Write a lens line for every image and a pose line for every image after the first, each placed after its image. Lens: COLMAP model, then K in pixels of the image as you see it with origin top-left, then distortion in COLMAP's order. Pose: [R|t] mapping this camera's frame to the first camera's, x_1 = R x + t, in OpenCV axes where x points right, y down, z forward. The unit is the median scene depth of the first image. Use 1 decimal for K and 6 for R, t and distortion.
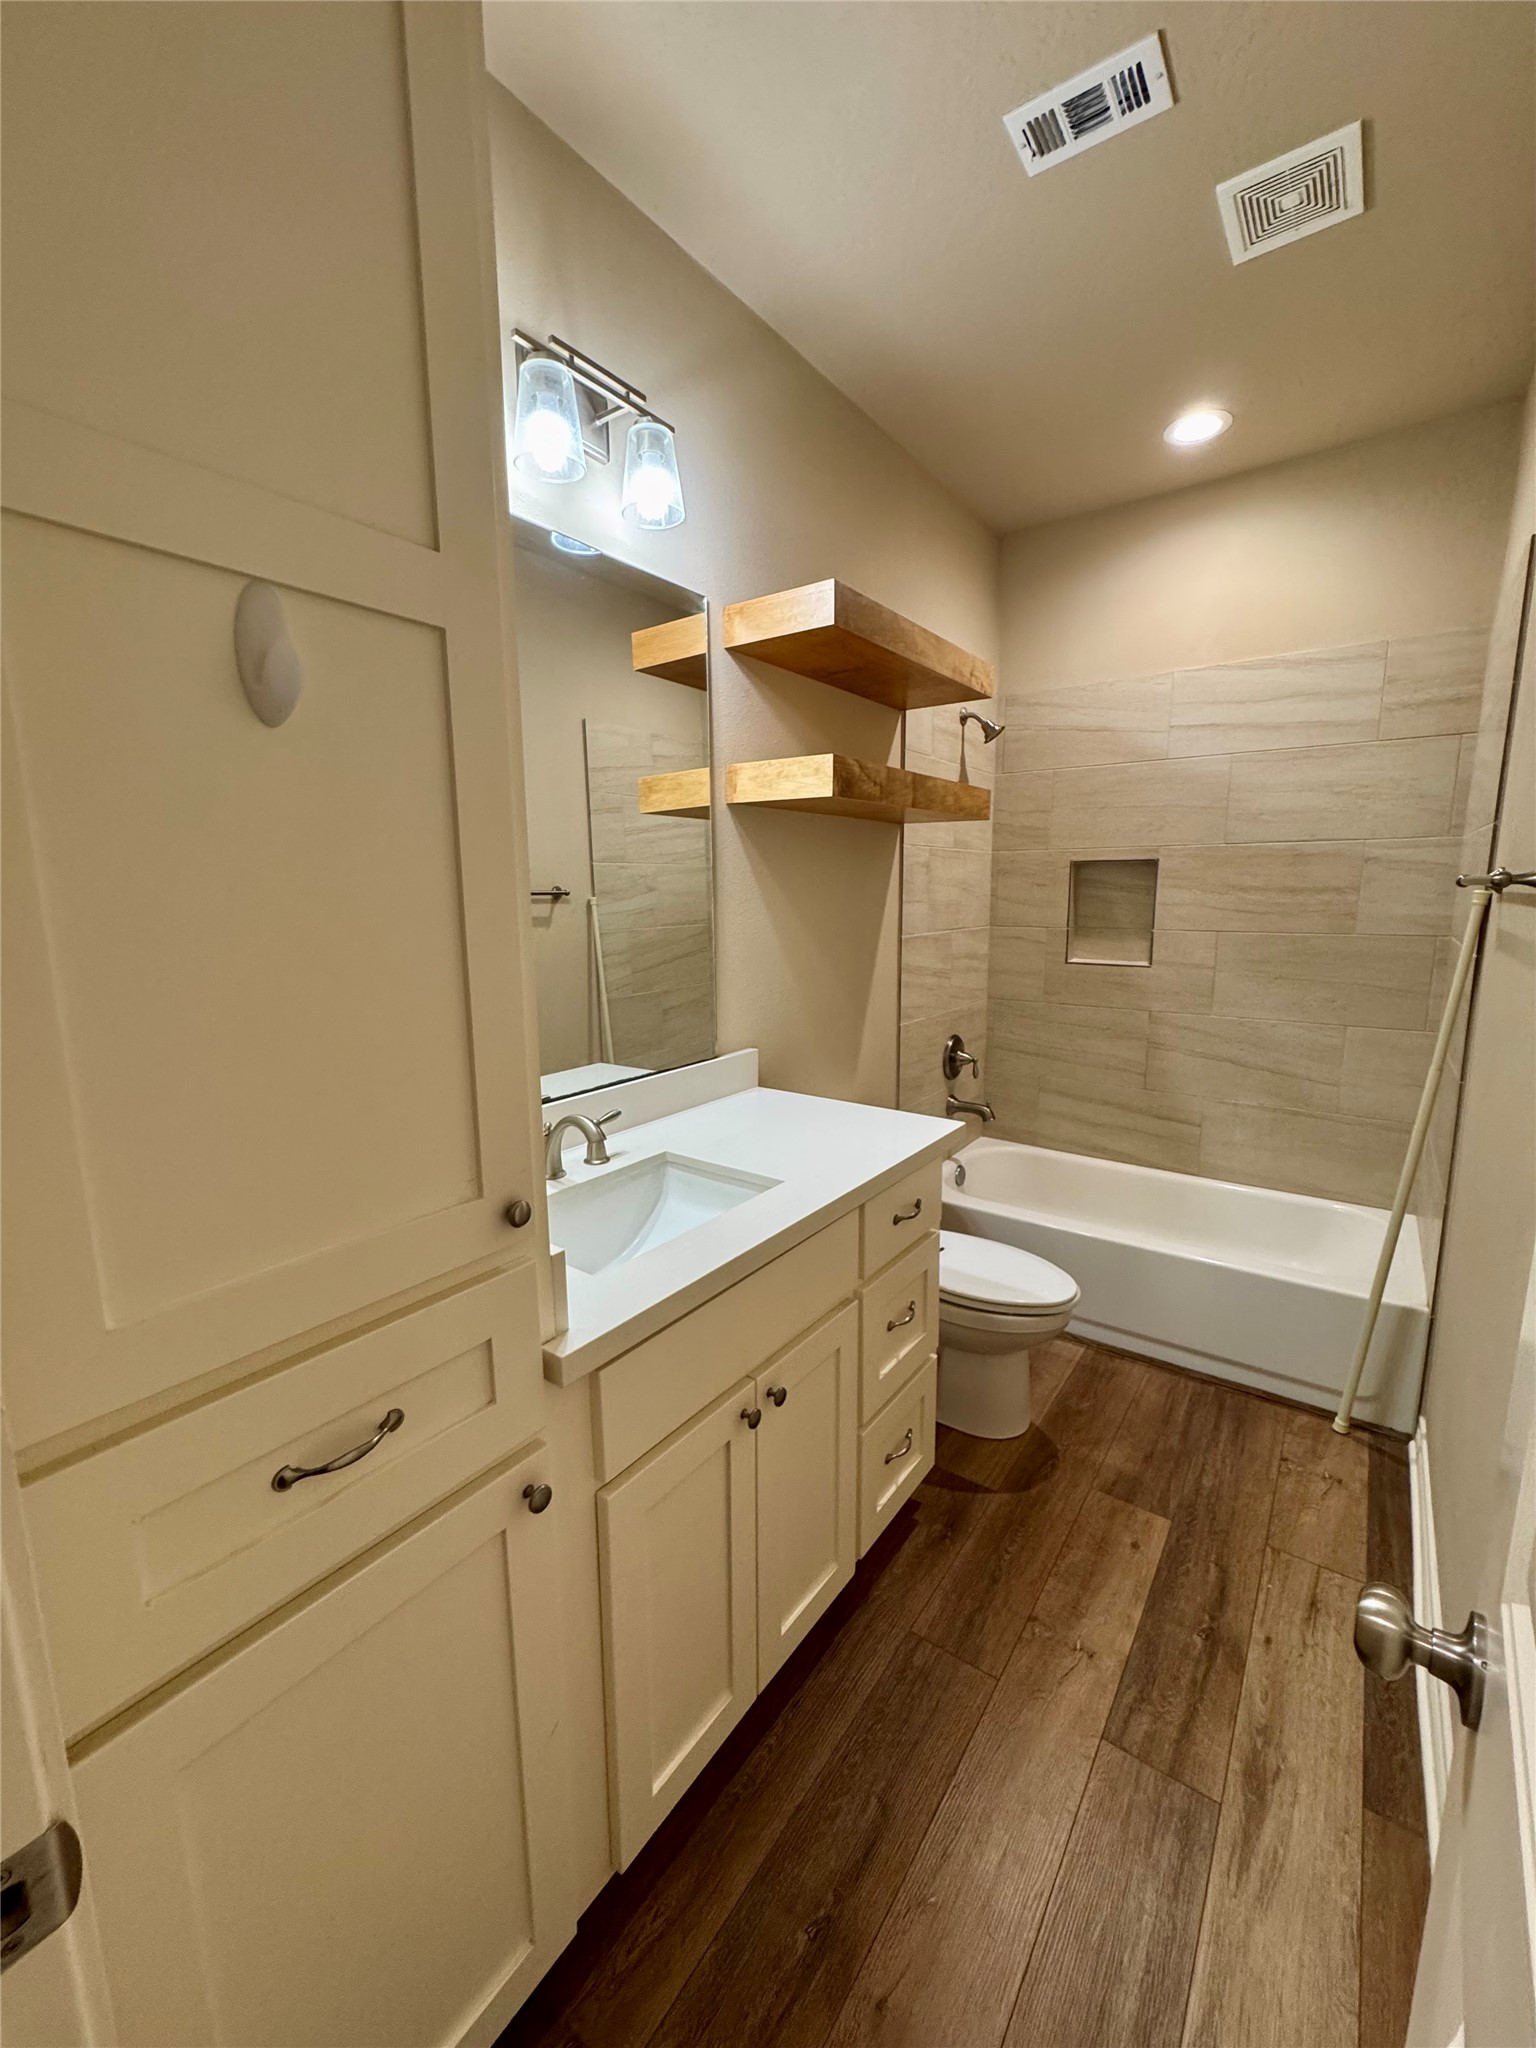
lens RADIAL K [[817.6, 0, 769.3], [0, 817.6, 1027.9], [0, 0, 1]] dist [-0.004063, 0.000538]
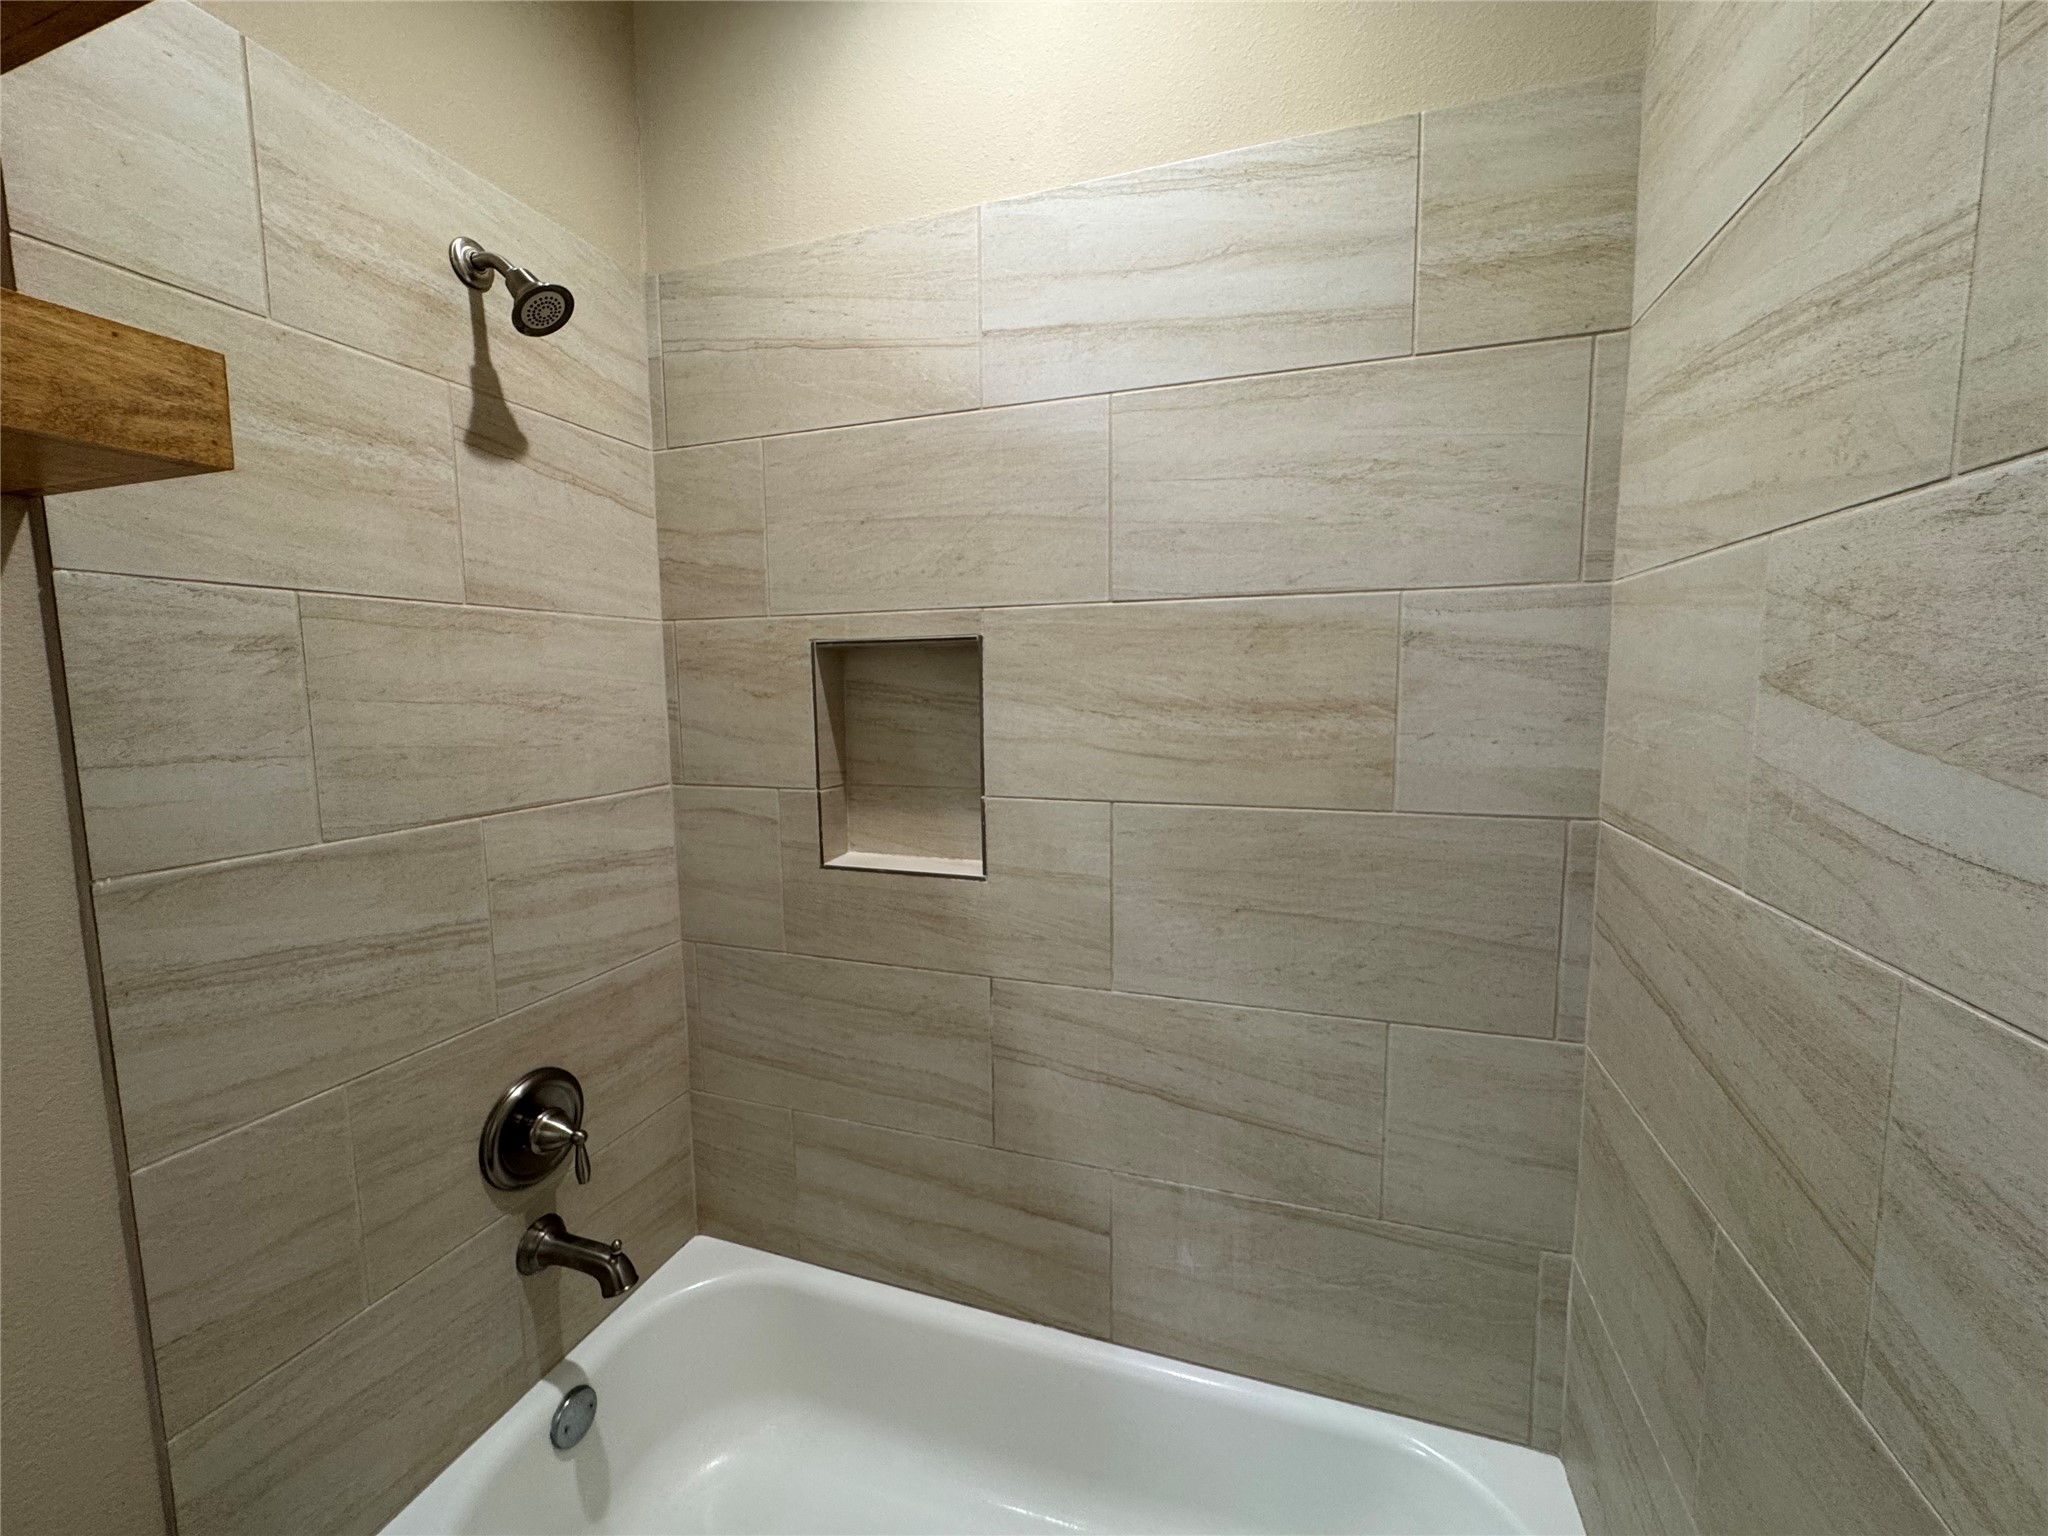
lens RADIAL K [[817.6, 0, 1018.8], [0, 817.6, 771.3], [0, 0, 1]] dist [-0.004063, 0.000538]
pose [[0.957160, -0.035708, 0.287349, 0.379696], [0.053567, 0.997074, -0.054528, -0.113966], [-0.284561, 0.067584, 0.956273, 0.600753]]
